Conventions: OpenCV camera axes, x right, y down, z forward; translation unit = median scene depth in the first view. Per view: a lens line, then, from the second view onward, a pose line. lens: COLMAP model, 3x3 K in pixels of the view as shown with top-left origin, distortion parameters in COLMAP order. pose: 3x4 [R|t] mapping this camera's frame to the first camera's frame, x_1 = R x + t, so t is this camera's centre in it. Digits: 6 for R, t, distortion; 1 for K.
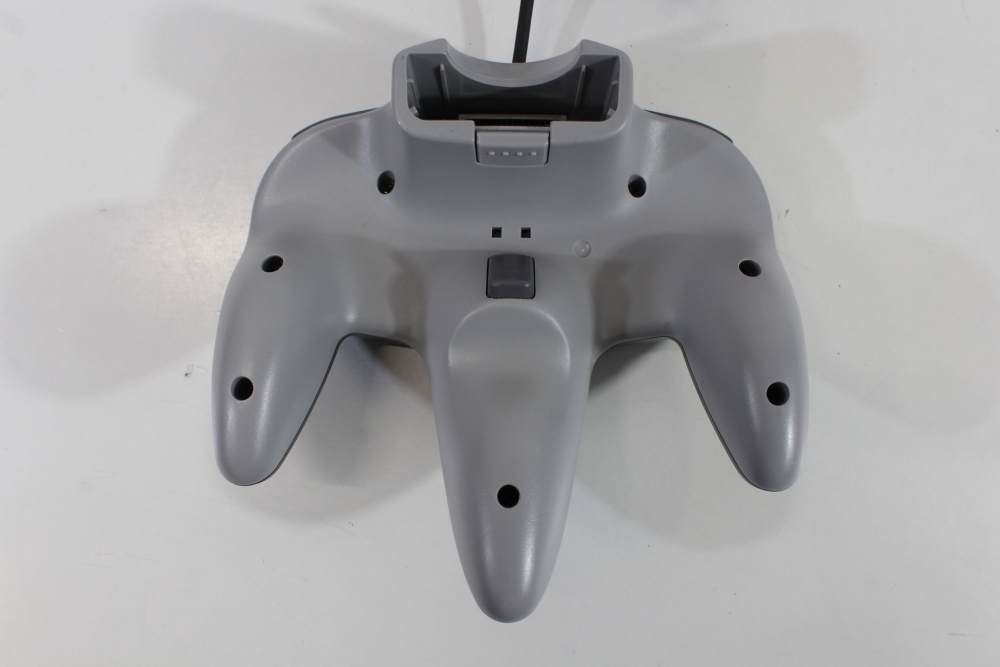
lens RADIAL K [[947.3, 0, 499.4], [0, 947.3, 335.2], [0, 0, 1]] dist [-0.161742, 0.000000]
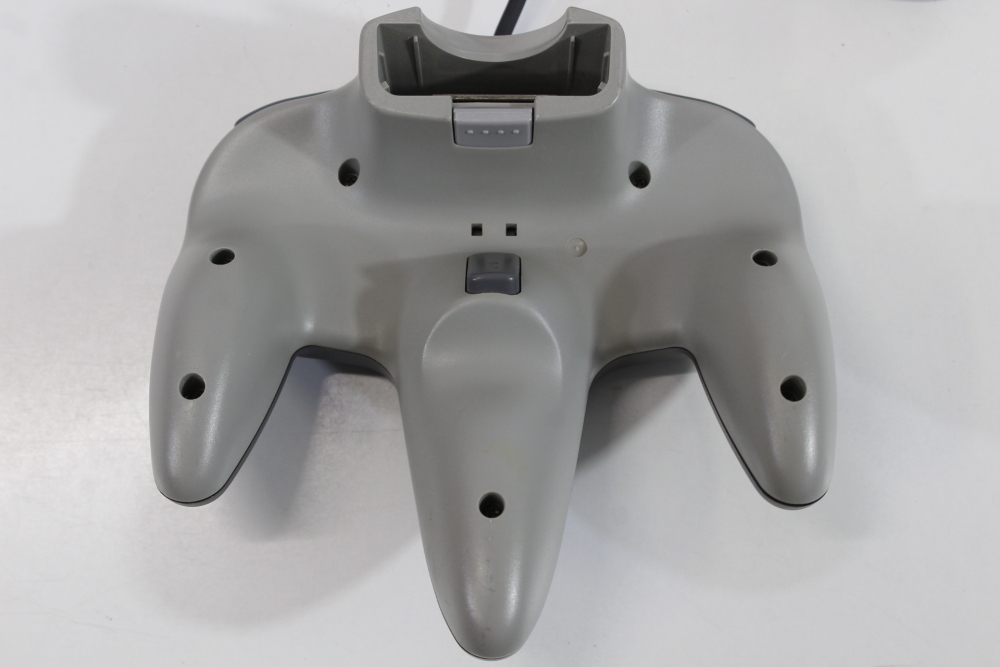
lens RADIAL K [[1771.9, 0, 499.2], [0, 1771.9, 332.2], [0, 0, 1]] dist [-0.162168, 0.000000]
pose [[0.999983, -0.005230, 0.002486, 0.013431], [0.005526, 0.990167, -0.139784, 0.223773], [-0.001730, 0.139795, 0.990179, -0.624445]]
